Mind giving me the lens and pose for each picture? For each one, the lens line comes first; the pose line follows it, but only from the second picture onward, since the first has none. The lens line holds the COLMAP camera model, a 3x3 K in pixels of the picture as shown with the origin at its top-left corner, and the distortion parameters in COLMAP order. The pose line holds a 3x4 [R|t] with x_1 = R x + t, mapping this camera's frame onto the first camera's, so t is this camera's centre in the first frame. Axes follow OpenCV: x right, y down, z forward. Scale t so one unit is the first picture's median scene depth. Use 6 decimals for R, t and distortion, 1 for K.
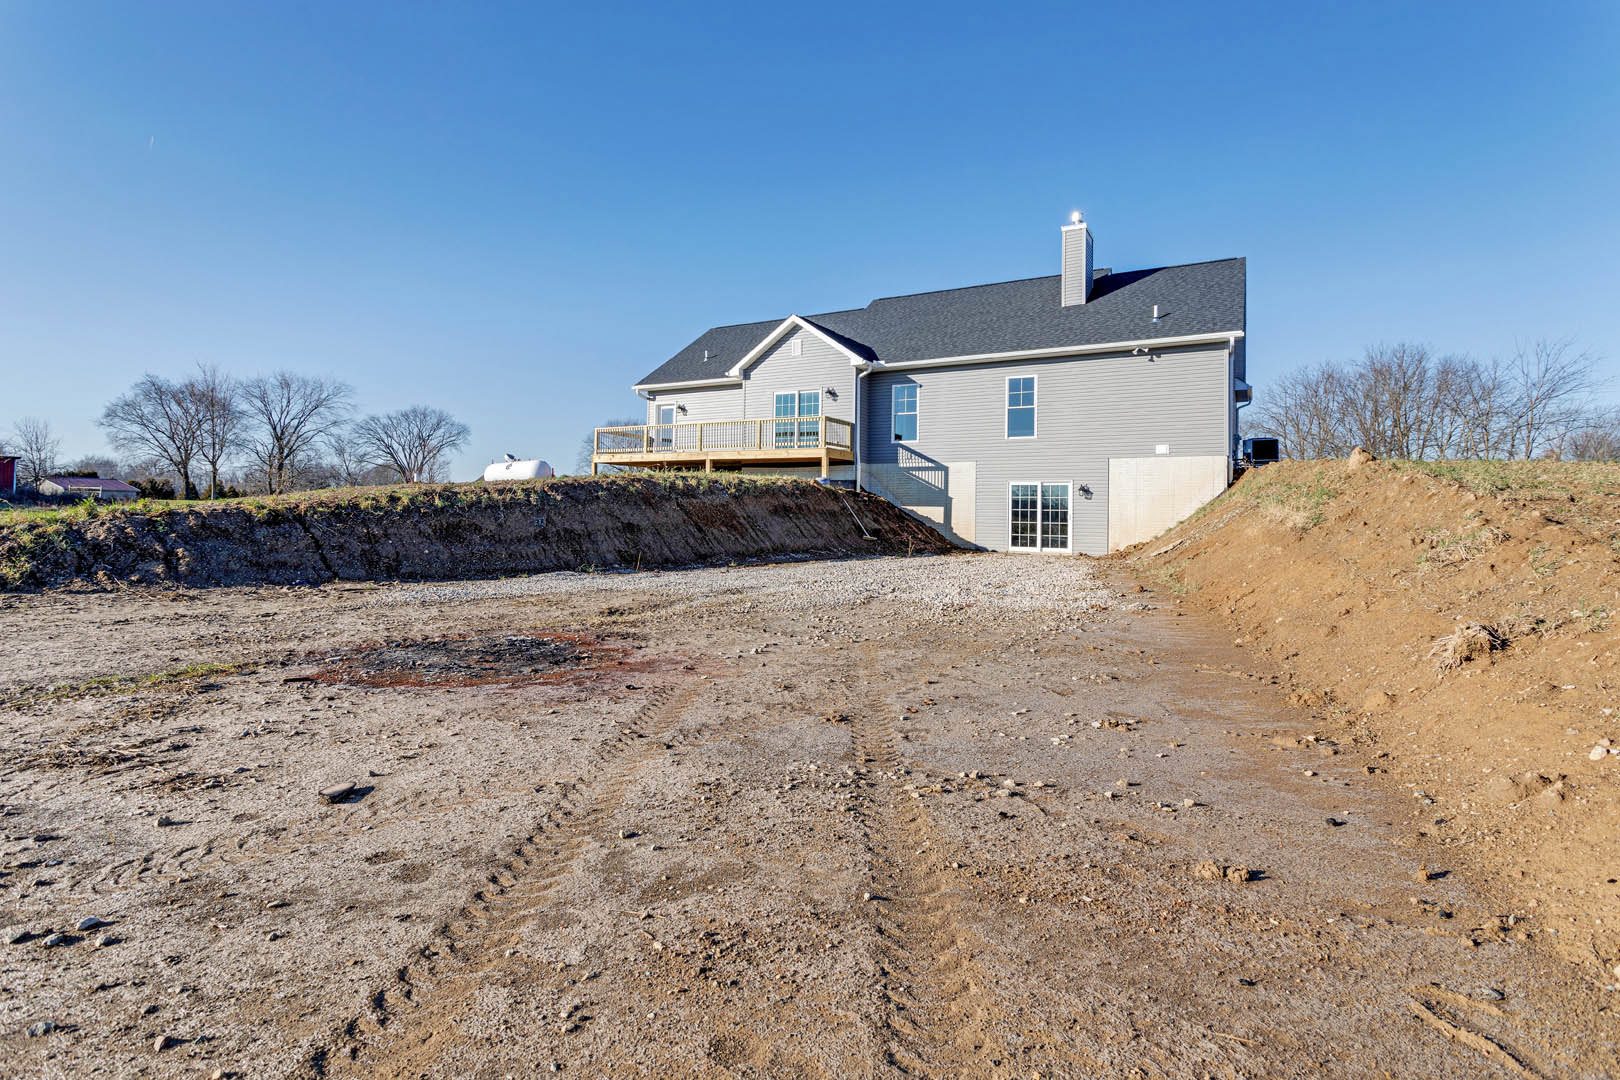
lens RADIAL K [[767.7, 0, 811.2], [0, 767.7, 518.9], [0, 0, 1]] dist [0.001020, -0.000012]
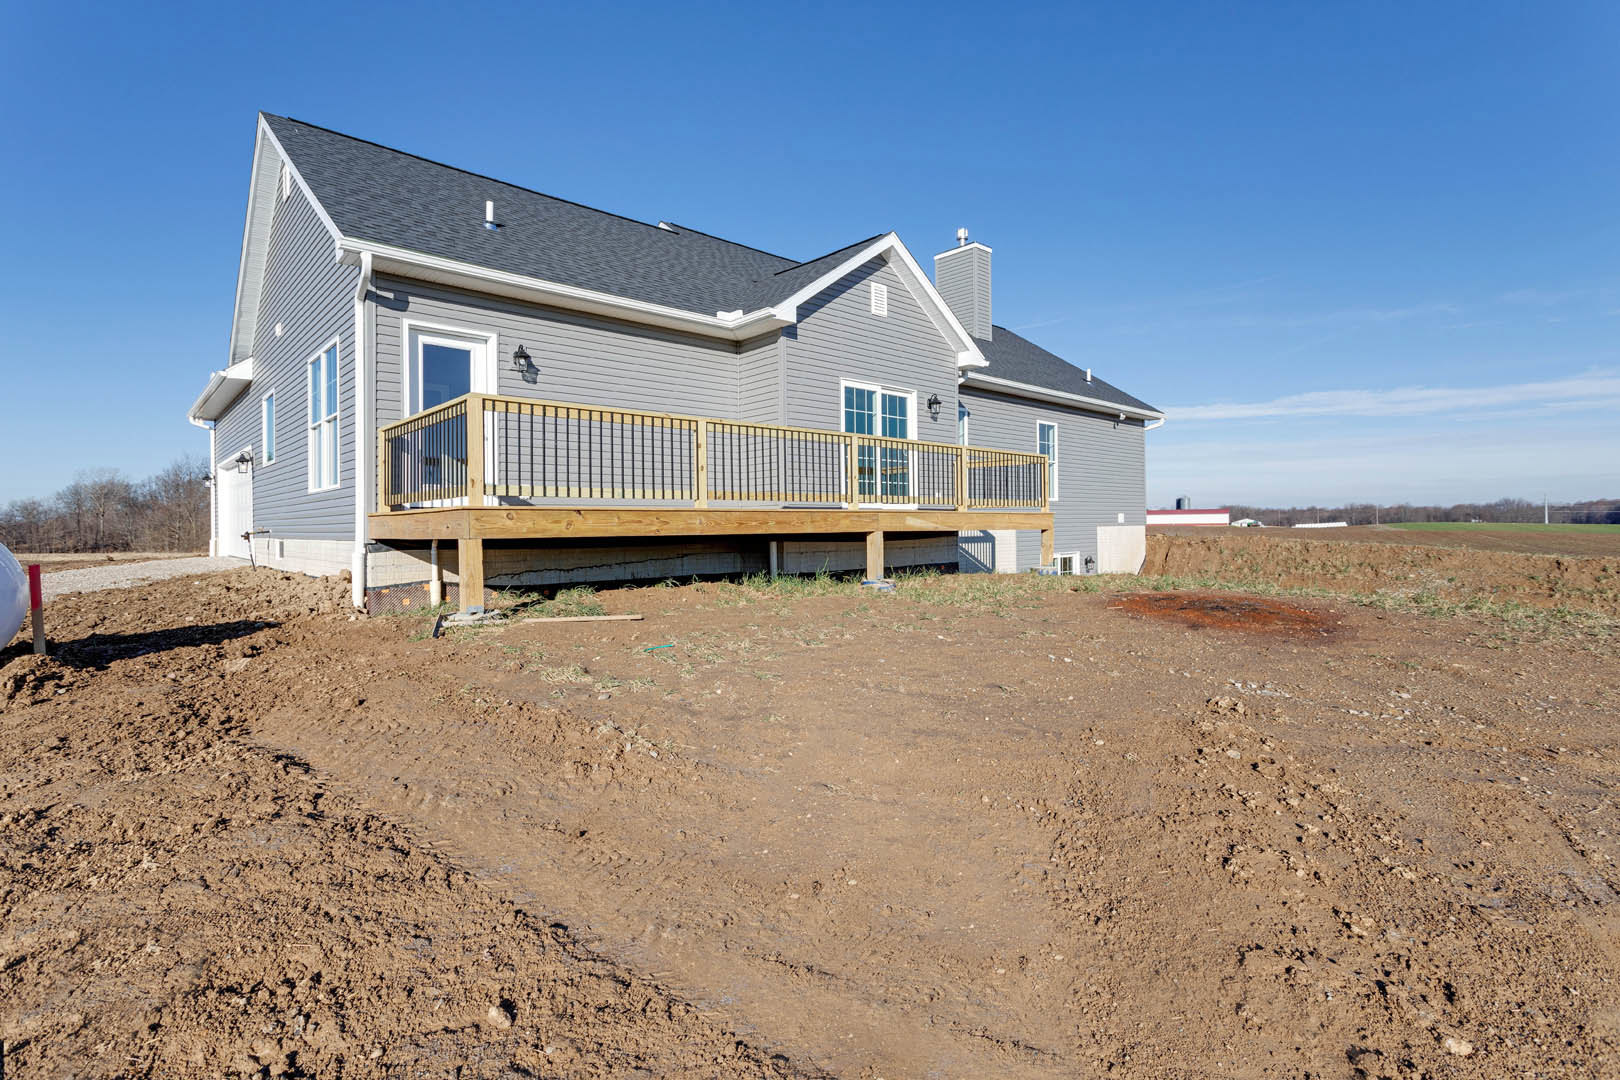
lens RADIAL K [[767.7, 0, 811.2], [0, 767.7, 518.9], [0, 0, 1]] dist [0.001020, -0.000012]
pose [[0.305388, -0.002170, 0.952226, -0.507991], [0.032292, 0.999446, -0.008079, -0.078576], [-0.951680, 0.033217, 0.305289, 0.893324]]
